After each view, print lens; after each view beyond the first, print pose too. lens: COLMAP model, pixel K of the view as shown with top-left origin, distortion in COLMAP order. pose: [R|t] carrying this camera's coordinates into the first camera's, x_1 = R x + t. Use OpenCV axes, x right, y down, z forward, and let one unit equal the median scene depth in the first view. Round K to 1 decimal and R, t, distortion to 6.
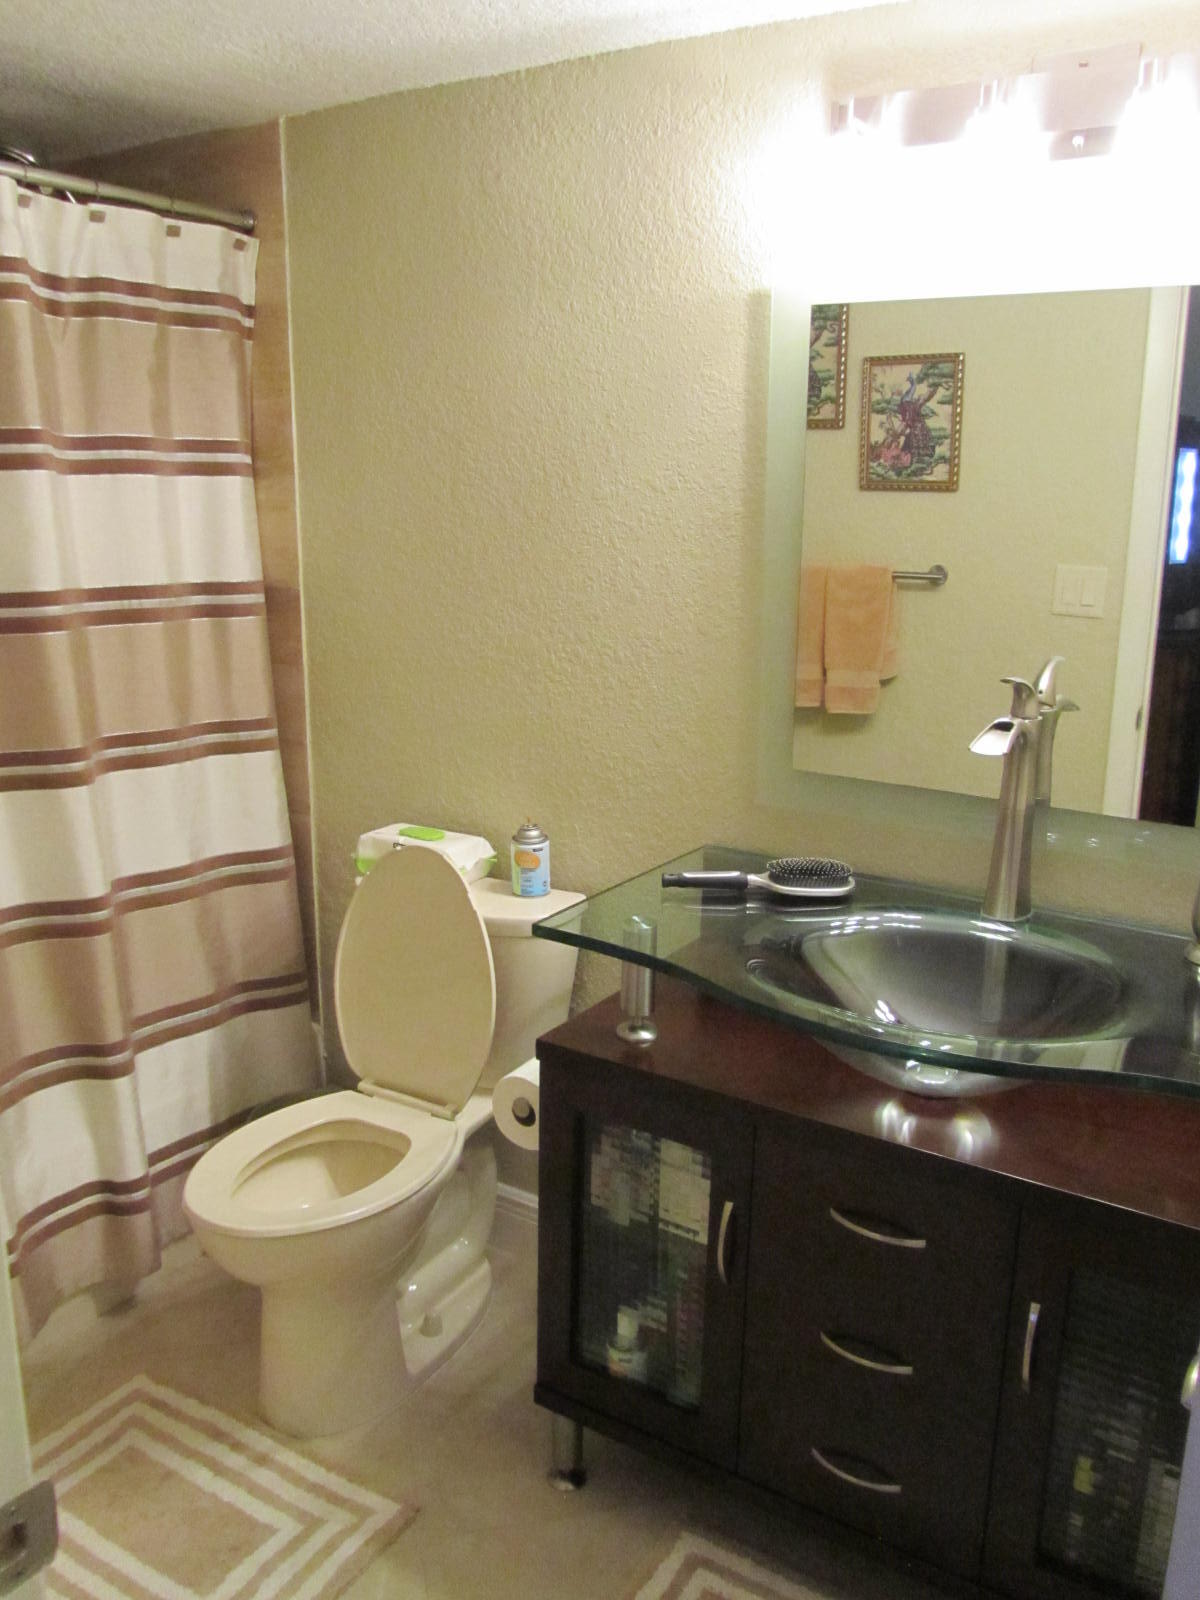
lens RADIAL K [[1349.9, 0, 600.0], [0, 1349.9, 800.0], [0, 0, 1]] dist [-0.012124, -0.011330]
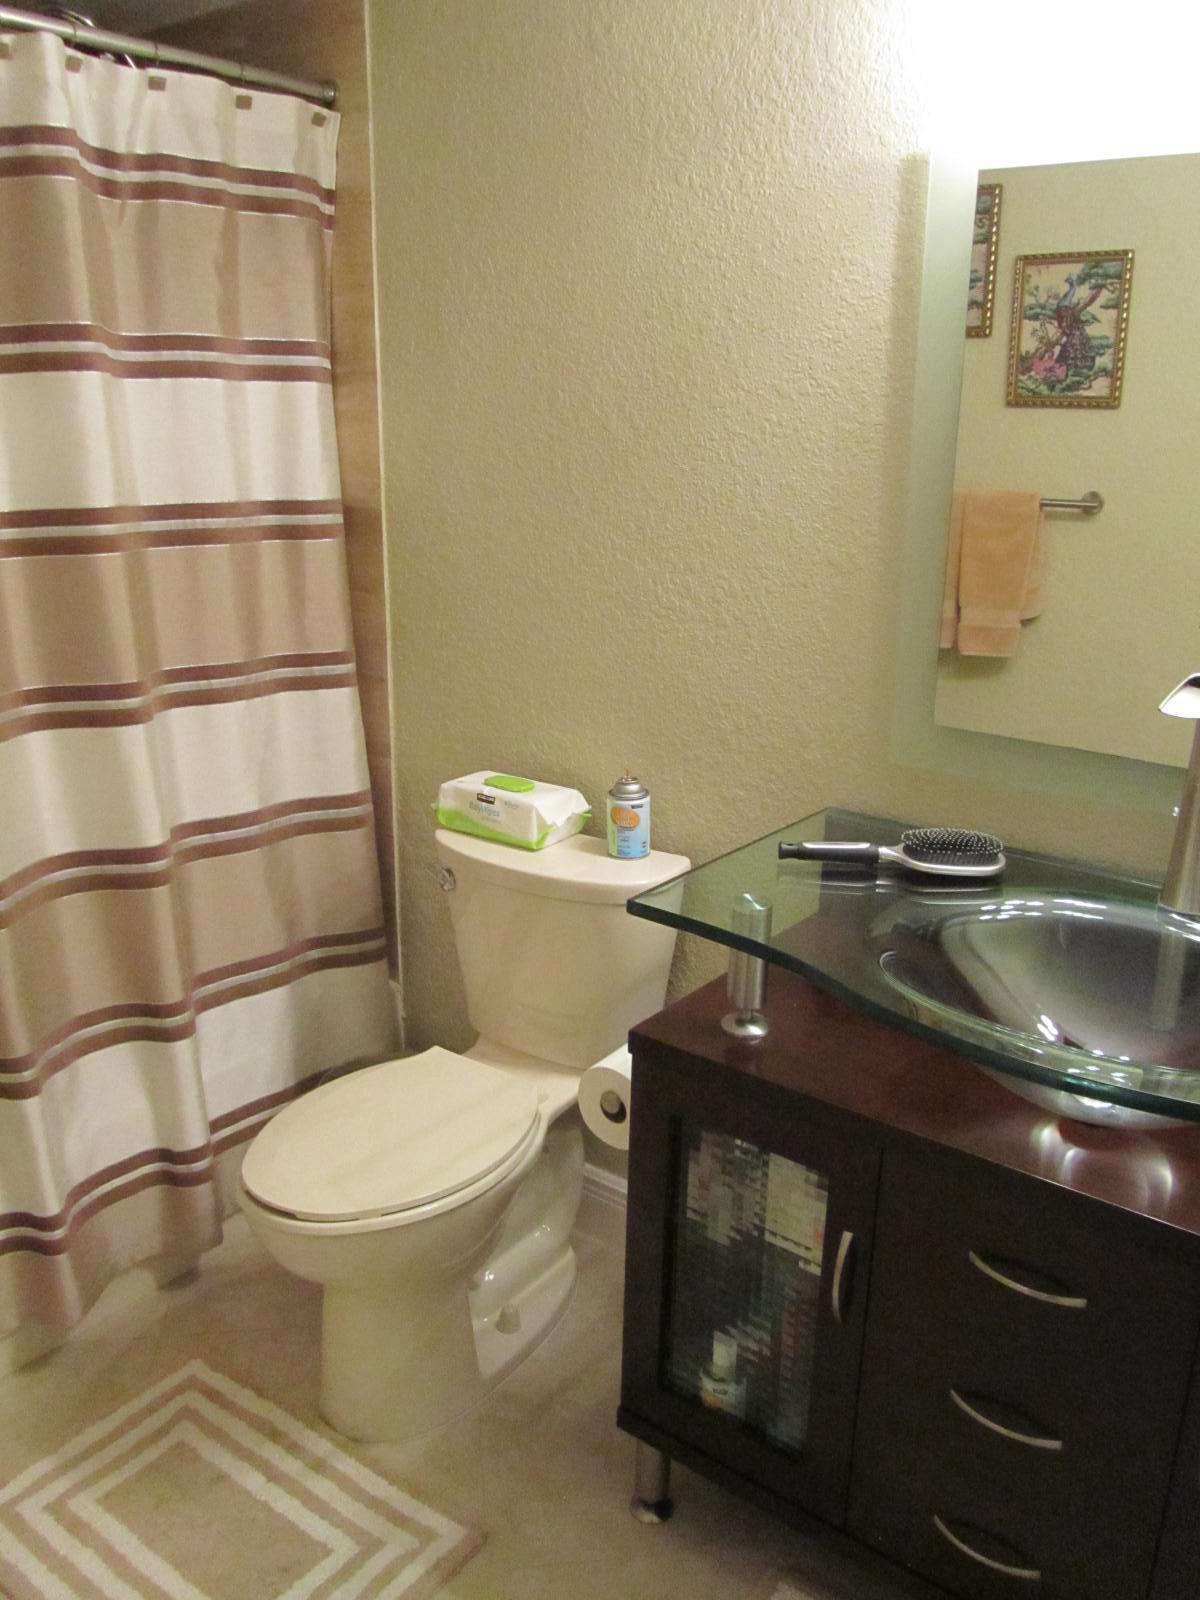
lens RADIAL K [[1341.5, 0, 600.0], [0, 1341.5, 800.0], [0, 0, 1]] dist [-0.030284, -0.004378]
pose [[0.996743, 0.026365, -0.076215, -0.003088], [-0.022378, 0.998359, 0.052703, -0.013550], [0.077479, -0.050826, 0.995698, 0.119525]]
